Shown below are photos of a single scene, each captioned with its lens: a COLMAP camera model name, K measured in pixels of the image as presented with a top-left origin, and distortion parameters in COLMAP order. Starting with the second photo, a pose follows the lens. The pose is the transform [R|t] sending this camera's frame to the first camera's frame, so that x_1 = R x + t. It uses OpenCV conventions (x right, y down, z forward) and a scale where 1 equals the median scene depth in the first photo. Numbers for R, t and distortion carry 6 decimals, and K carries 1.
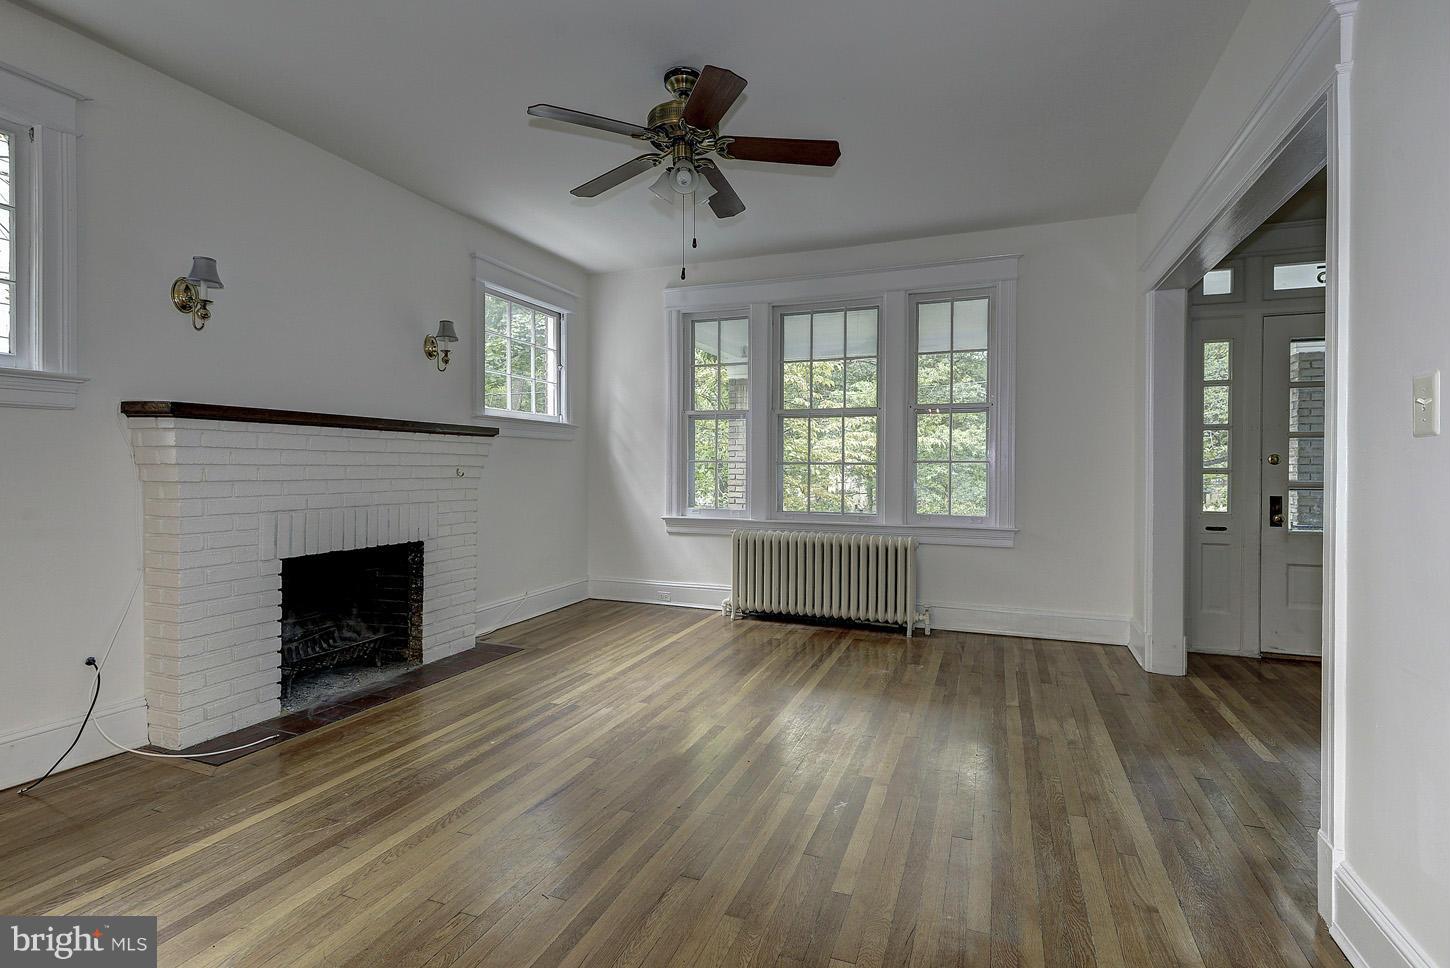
lens RADIAL K [[699.6, 0, 723.1], [0, 699.6, 474.9], [0, 0, 1]] dist [0.005666, -0.001753]
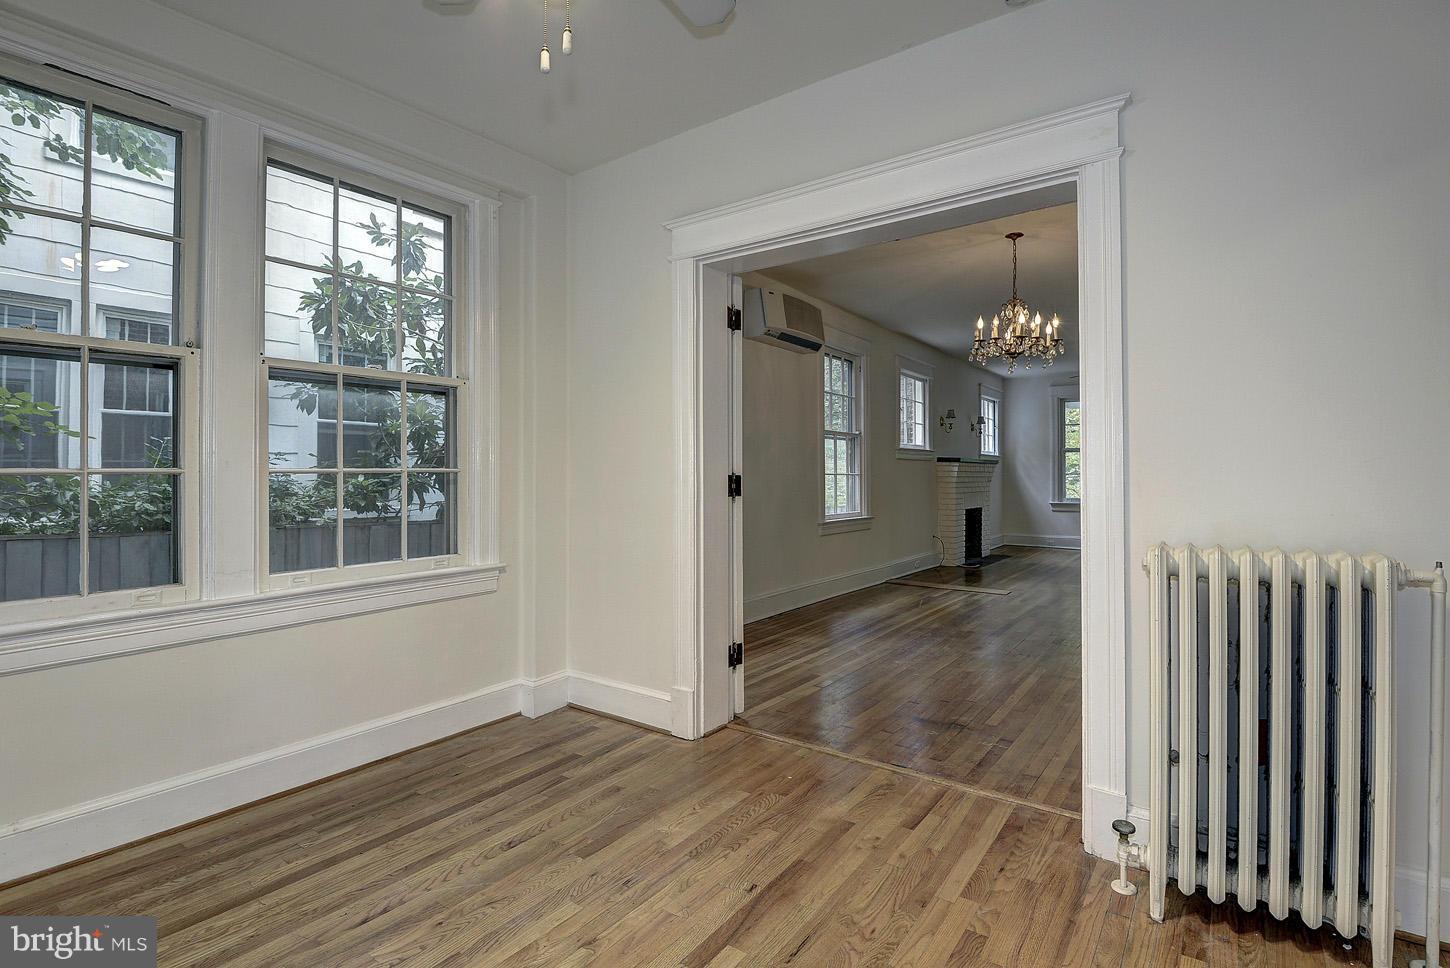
lens RADIAL K [[699.6, 0, 750.3], [0, 699.6, 469.2], [0, 0, 1]] dist [0.005666, -0.001753]
pose [[0.972933, -0.012824, -0.230733, -0.483320], [0.007153, 0.999652, -0.025396, 0.012280], [0.230978, 0.023058, 0.972686, -1.178714]]
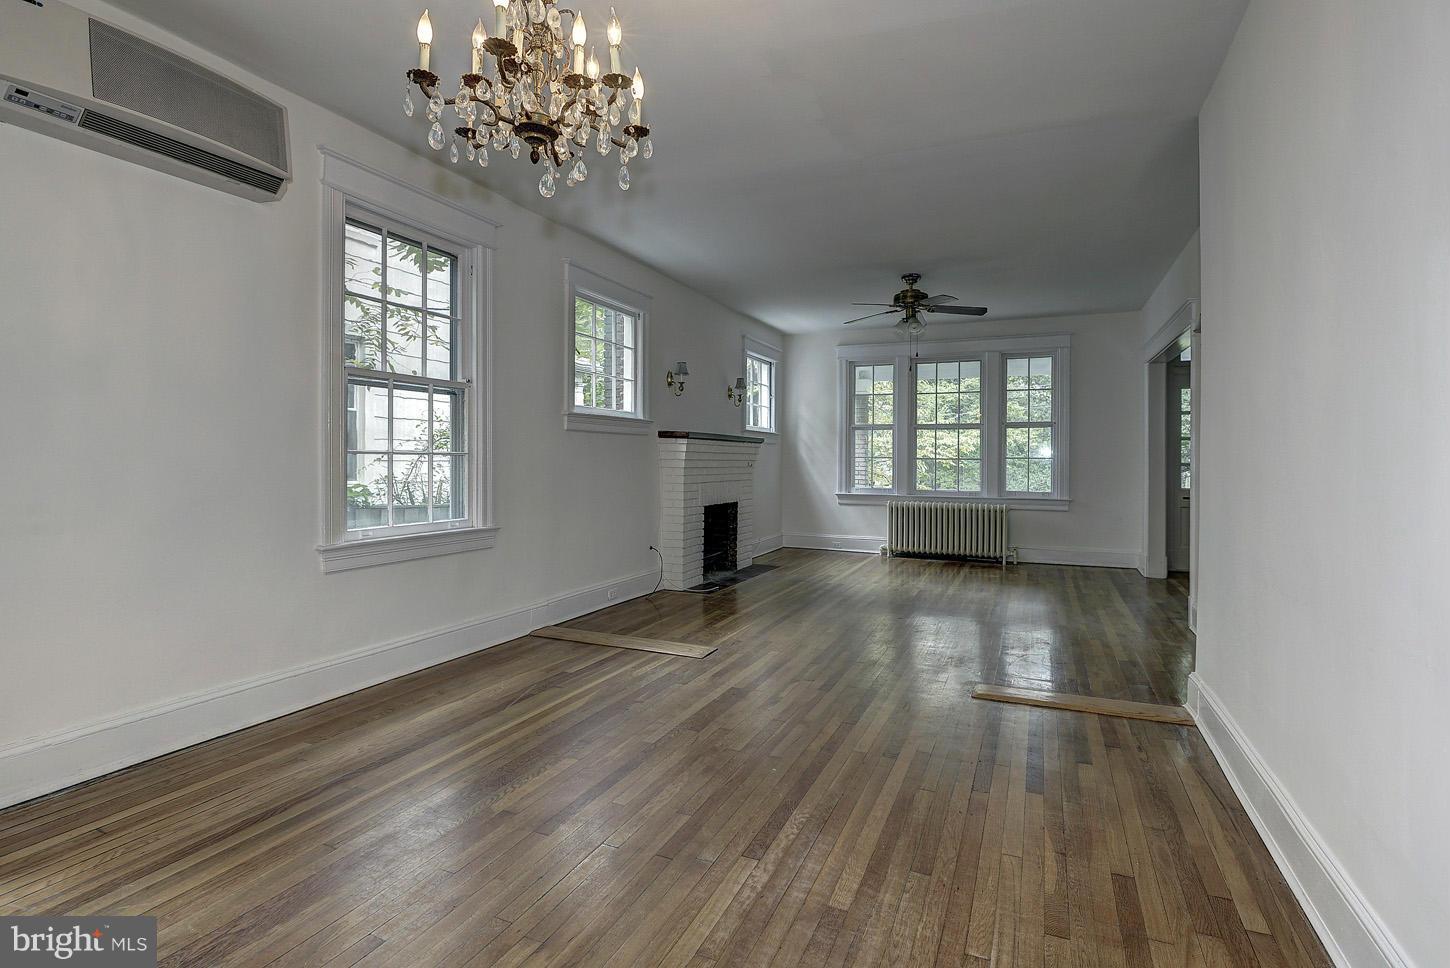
lens RADIAL K [[699.6, 0, 740.1], [0, 699.6, 456.7], [0, 0, 1]] dist [0.005666, -0.001753]
pose [[0.999314, 0.004201, -0.036804, -0.263681], [-0.004732, 0.999886, -0.014358, 0.002909], [0.036740, 0.014522, 0.999219, -0.598524]]
